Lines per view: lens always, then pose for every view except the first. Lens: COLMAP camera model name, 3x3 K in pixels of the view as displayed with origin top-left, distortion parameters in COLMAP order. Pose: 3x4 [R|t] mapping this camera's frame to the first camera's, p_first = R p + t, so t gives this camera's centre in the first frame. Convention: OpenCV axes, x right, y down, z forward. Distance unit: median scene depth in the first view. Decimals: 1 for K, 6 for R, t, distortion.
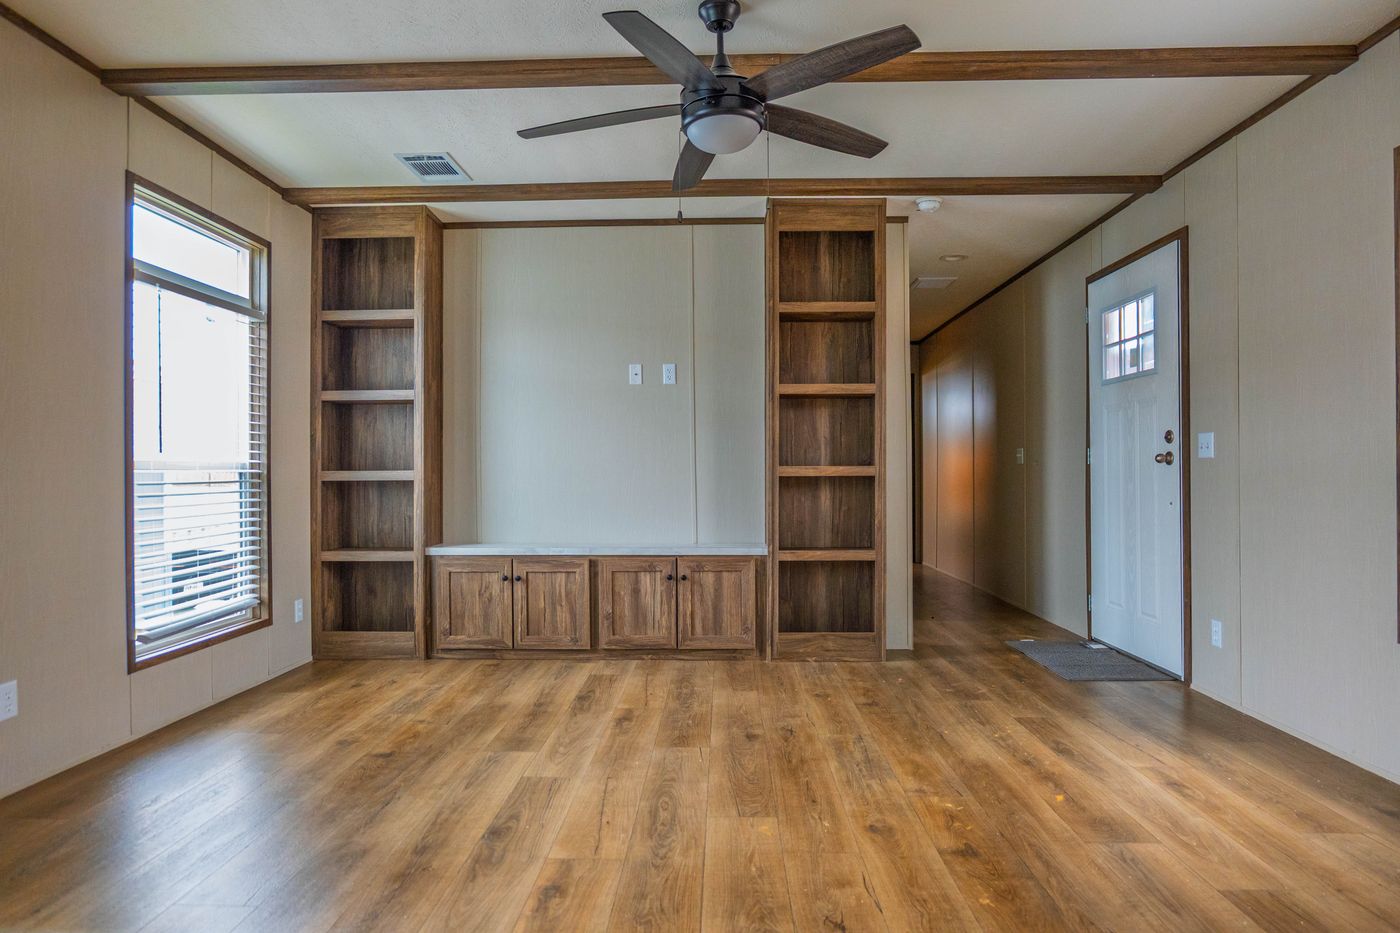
lens RADIAL K [[817.0, 0, 701.0], [0, 817.0, 467.3], [0, 0, 1]] dist [-0.037600, 0.023385]
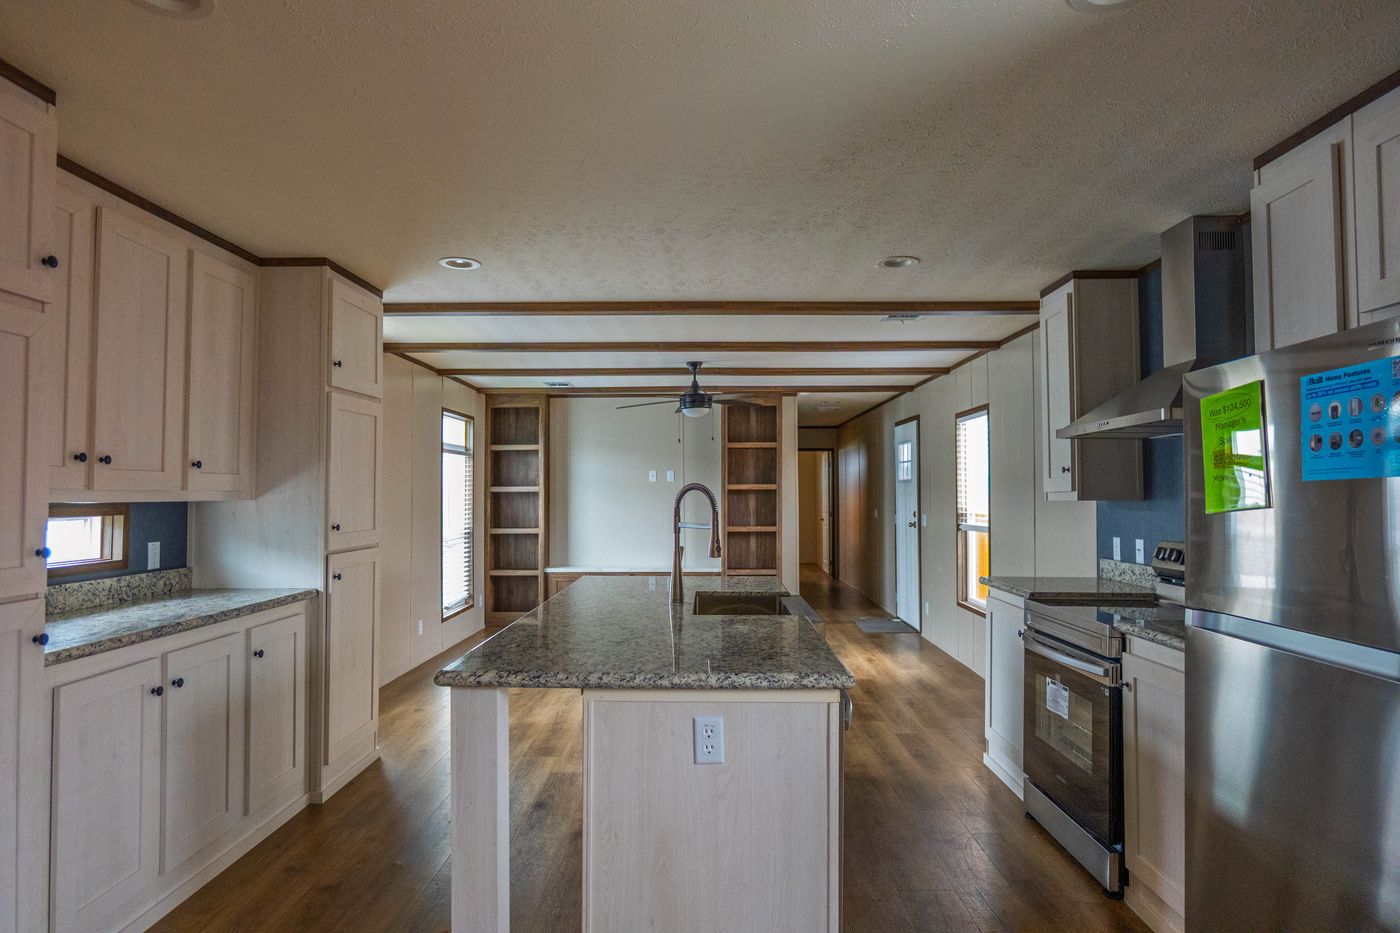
lens RADIAL K [[817.0, 0, 701.1], [0, 817.0, 469.9], [0, 0, 1]] dist [-0.037600, 0.023385]
pose [[0.999863, 0.000795, 0.016513, -0.000152], [-0.000403, 0.999717, -0.023776, -0.096096], [-0.016528, 0.023766, 0.999581, -1.020836]]
